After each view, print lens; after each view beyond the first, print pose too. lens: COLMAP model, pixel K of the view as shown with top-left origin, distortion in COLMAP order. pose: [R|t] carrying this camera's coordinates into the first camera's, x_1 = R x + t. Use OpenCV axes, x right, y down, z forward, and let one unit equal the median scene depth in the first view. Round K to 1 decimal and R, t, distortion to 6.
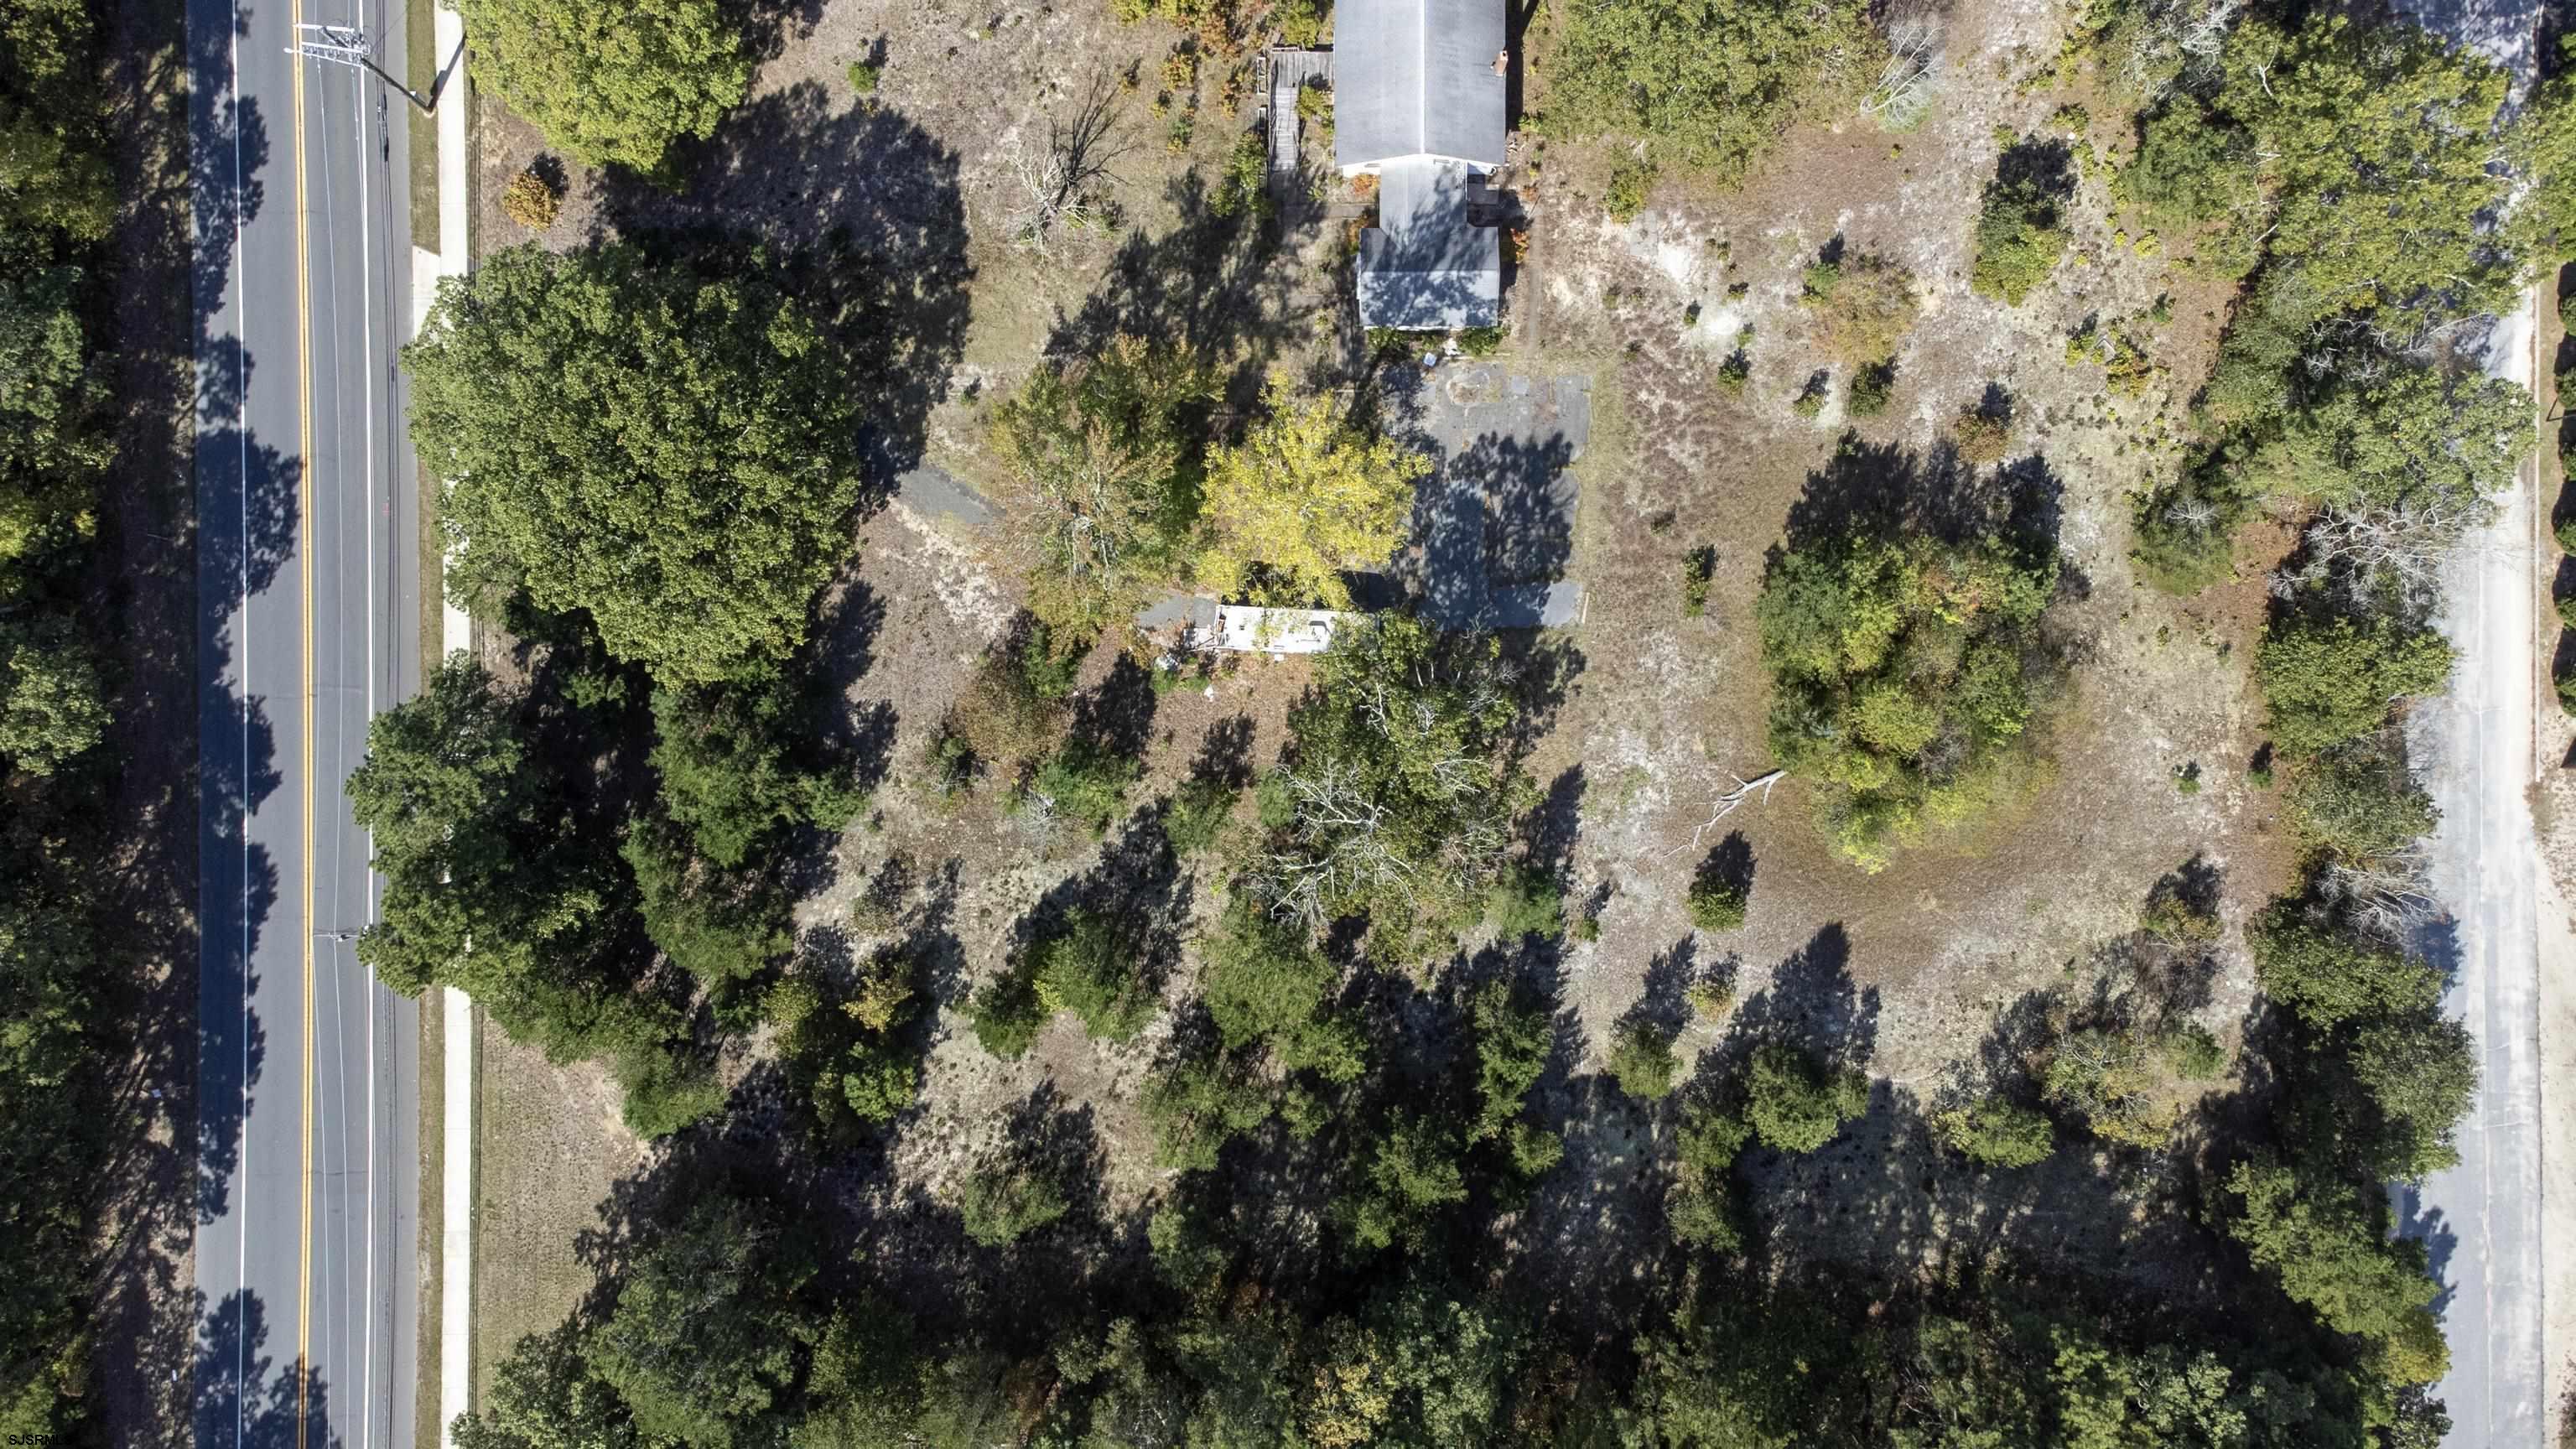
lens RADIAL K [[2076.3, 0, 1280.6], [0, 2076.3, 707.4], [0, 0, 1]] dist [0.063647, -0.035129]
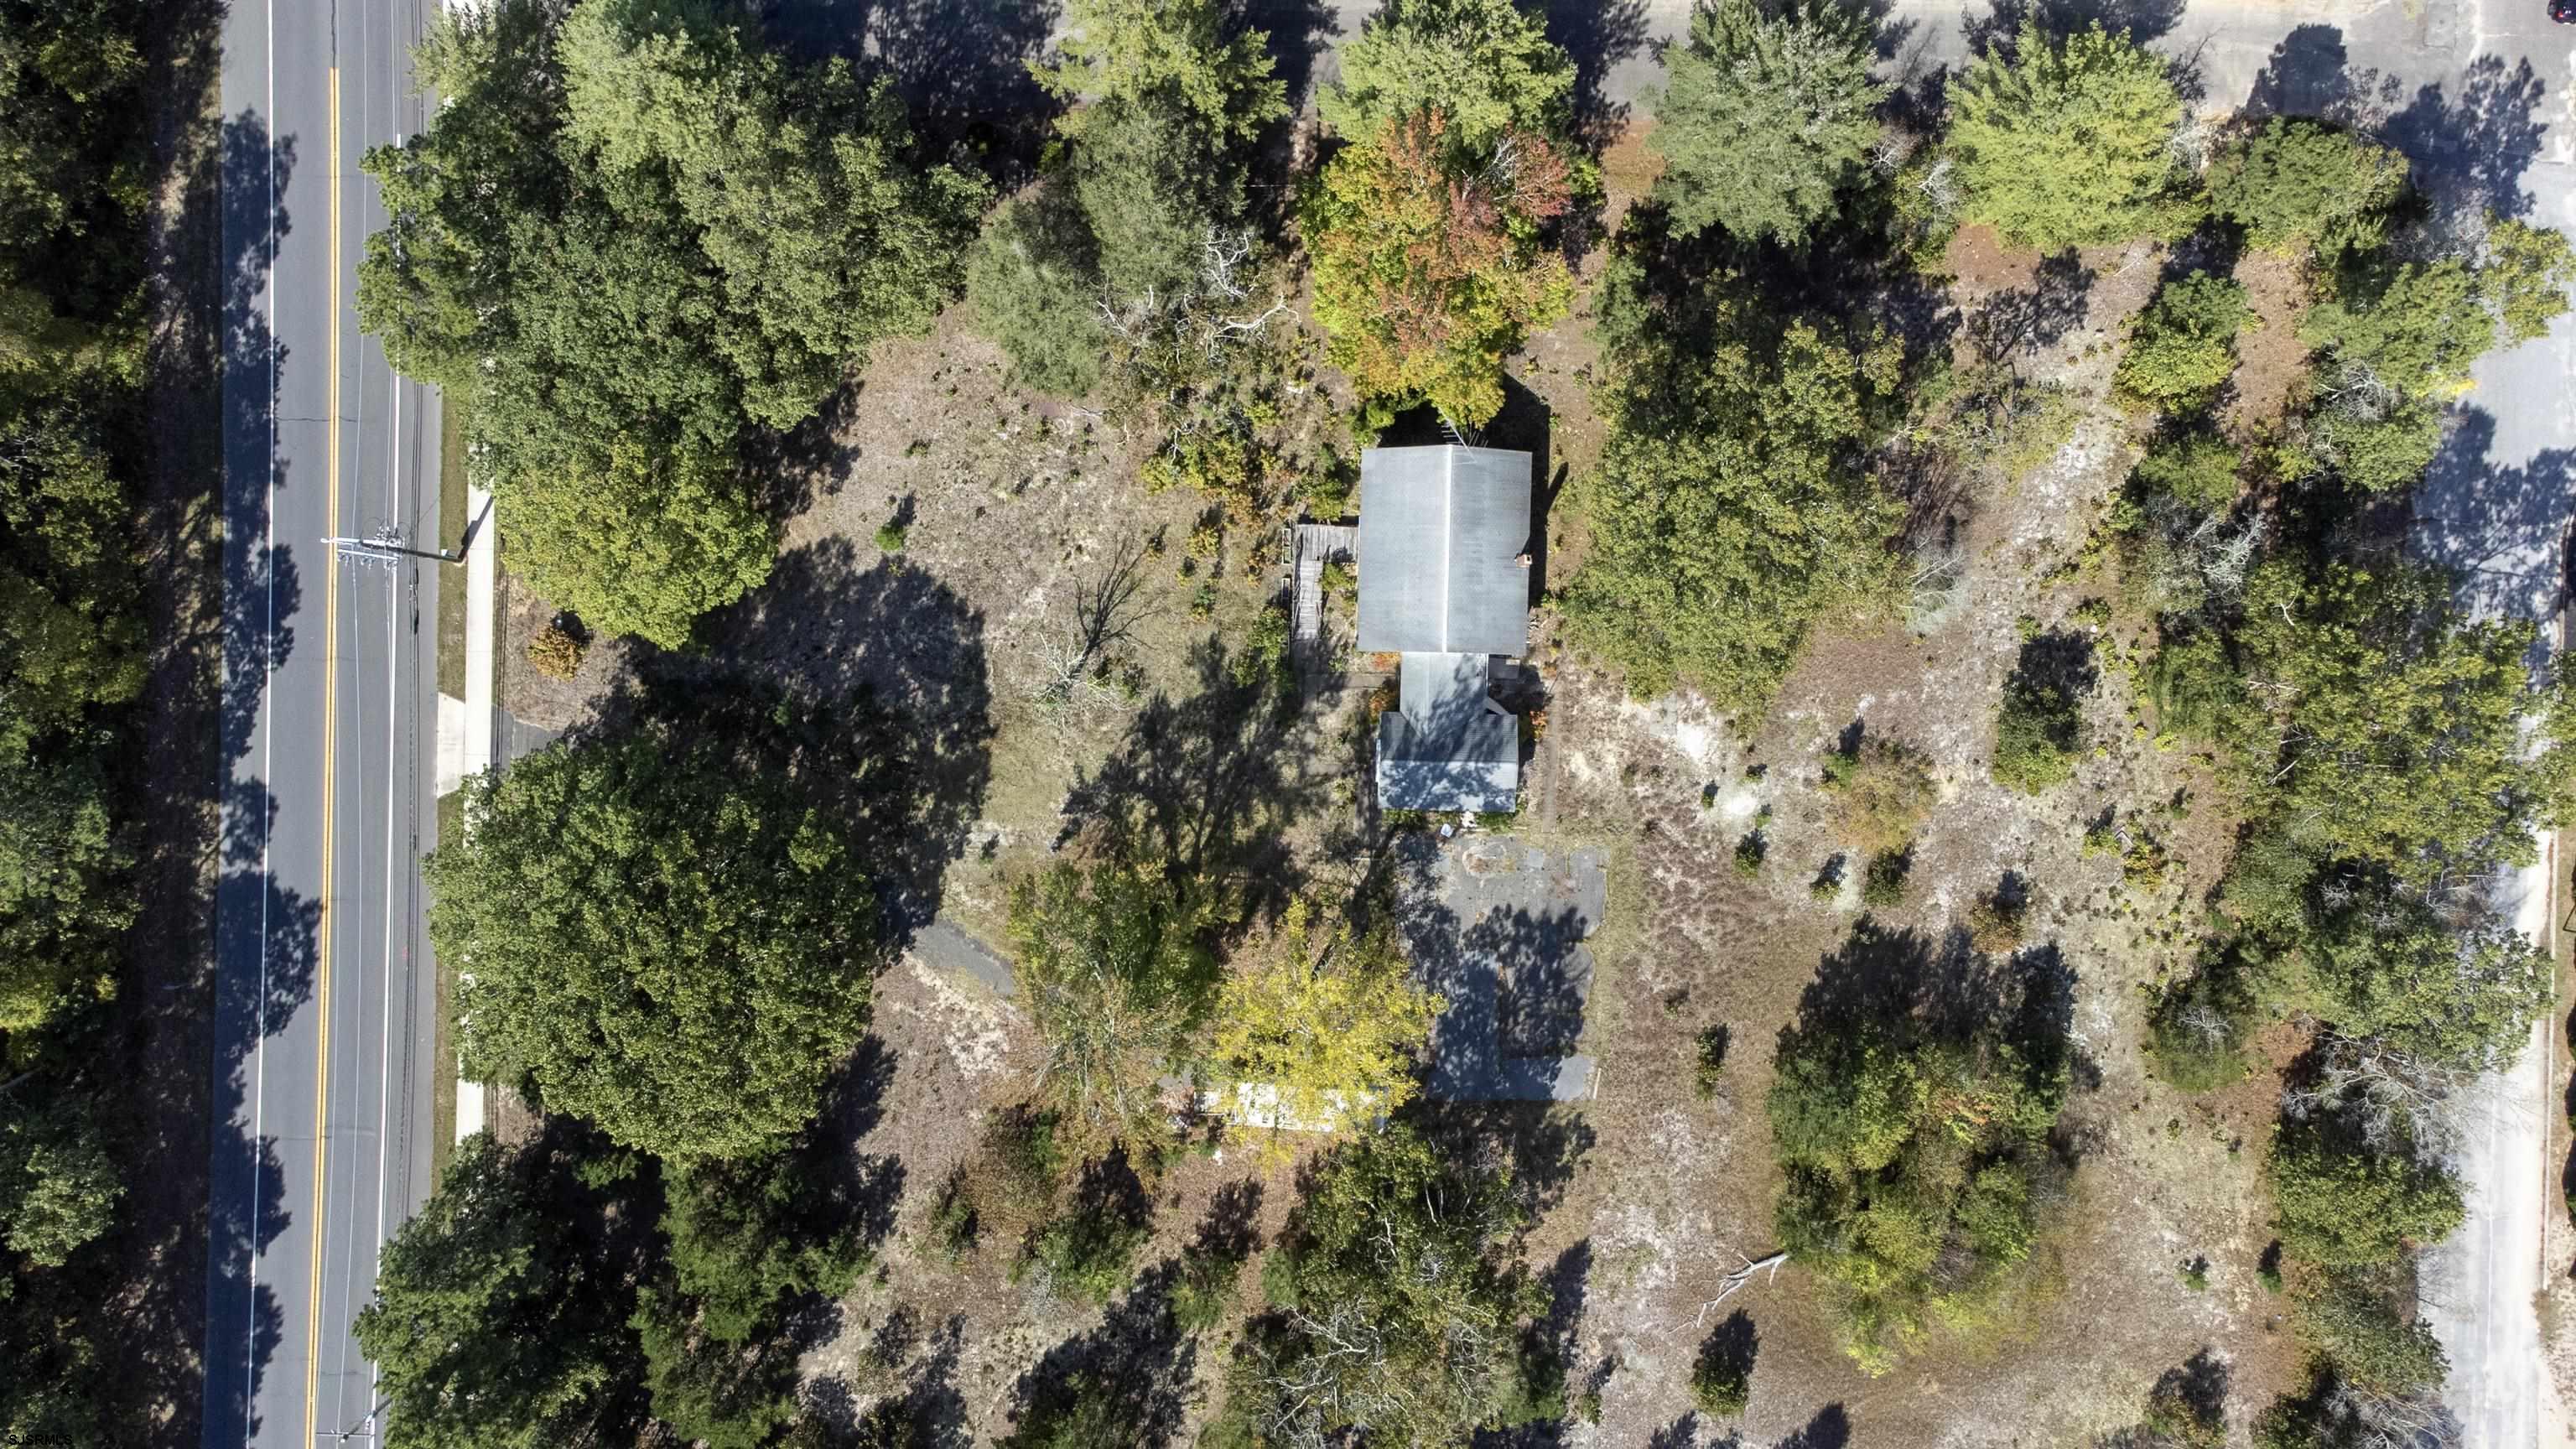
lens RADIAL K [[2076.3, 0, 1280.6], [0, 2076.3, 707.4], [0, 0, 1]] dist [0.063647, -0.035129]
pose [[0.999627, 0.026564, -0.006269, -0.003500], [-0.026503, 0.999603, 0.009539, -0.233494], [0.006520, -0.009370, 0.999935, -0.000989]]
